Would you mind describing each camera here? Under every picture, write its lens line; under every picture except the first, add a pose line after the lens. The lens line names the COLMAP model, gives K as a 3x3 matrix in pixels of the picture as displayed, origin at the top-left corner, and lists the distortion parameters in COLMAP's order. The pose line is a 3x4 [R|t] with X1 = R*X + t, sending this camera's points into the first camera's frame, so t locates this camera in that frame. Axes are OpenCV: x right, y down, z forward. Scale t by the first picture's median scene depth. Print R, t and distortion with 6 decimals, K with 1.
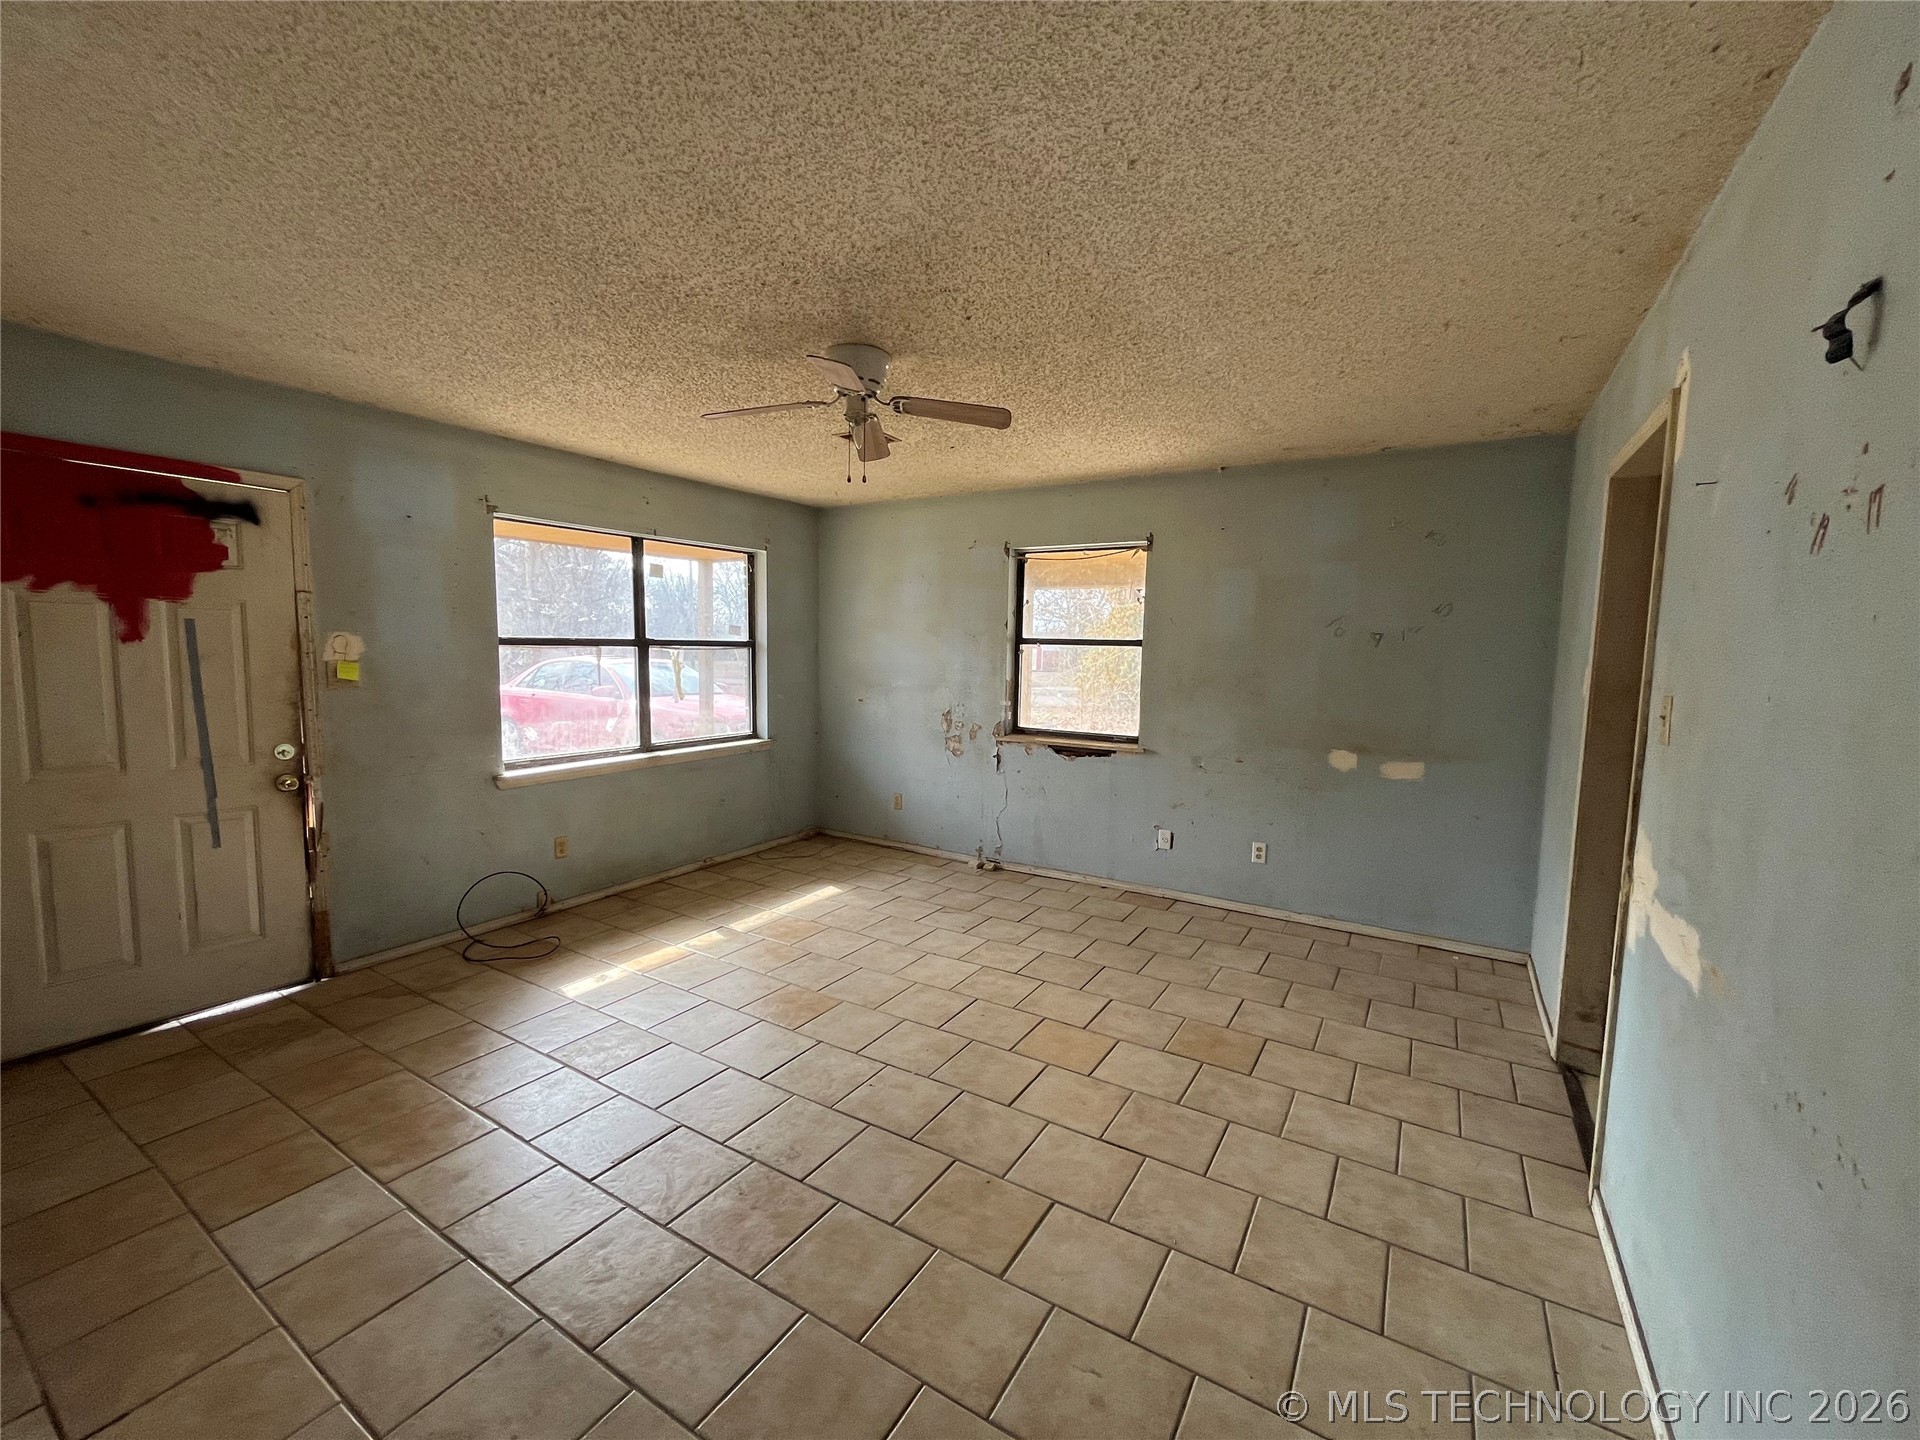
lens RADIAL K [[774.3, 0, 960.4], [0, 774.3, 719.1], [0, 0, 1]] dist [-0.003643, -0.000411]
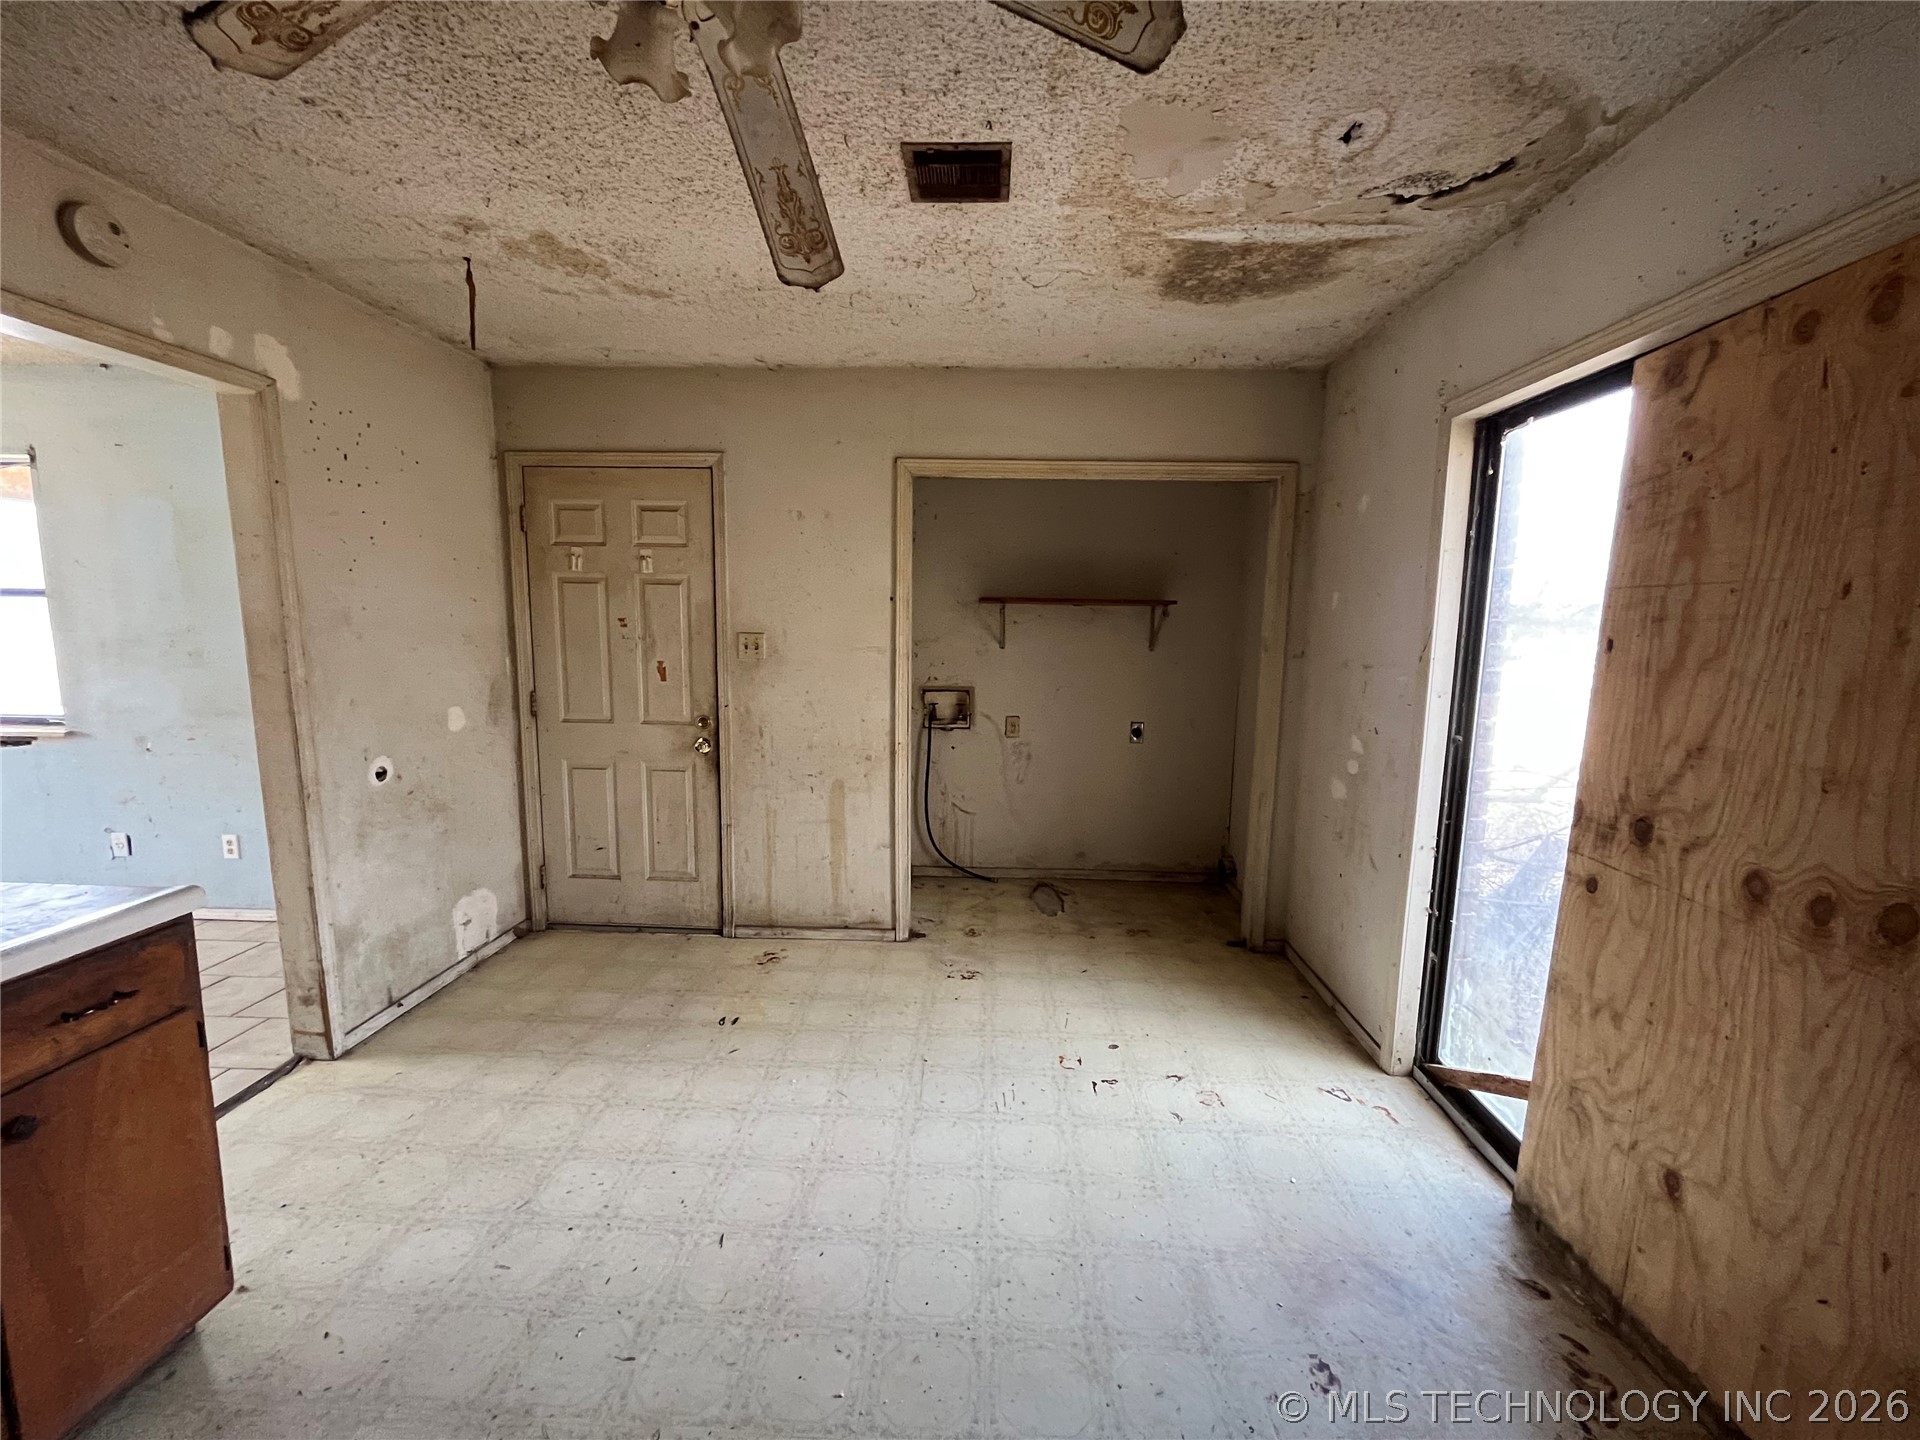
lens RADIAL K [[774.3, 0, 958.8], [0, 774.3, 722.2], [0, 0, 1]] dist [-0.003643, -0.000411]
pose [[0.872554, -0.073340, 0.482981, 0.871258], [0.047999, 0.996754, 0.064642, 0.029756], [-0.486153, -0.033221, 0.873242, -0.130816]]
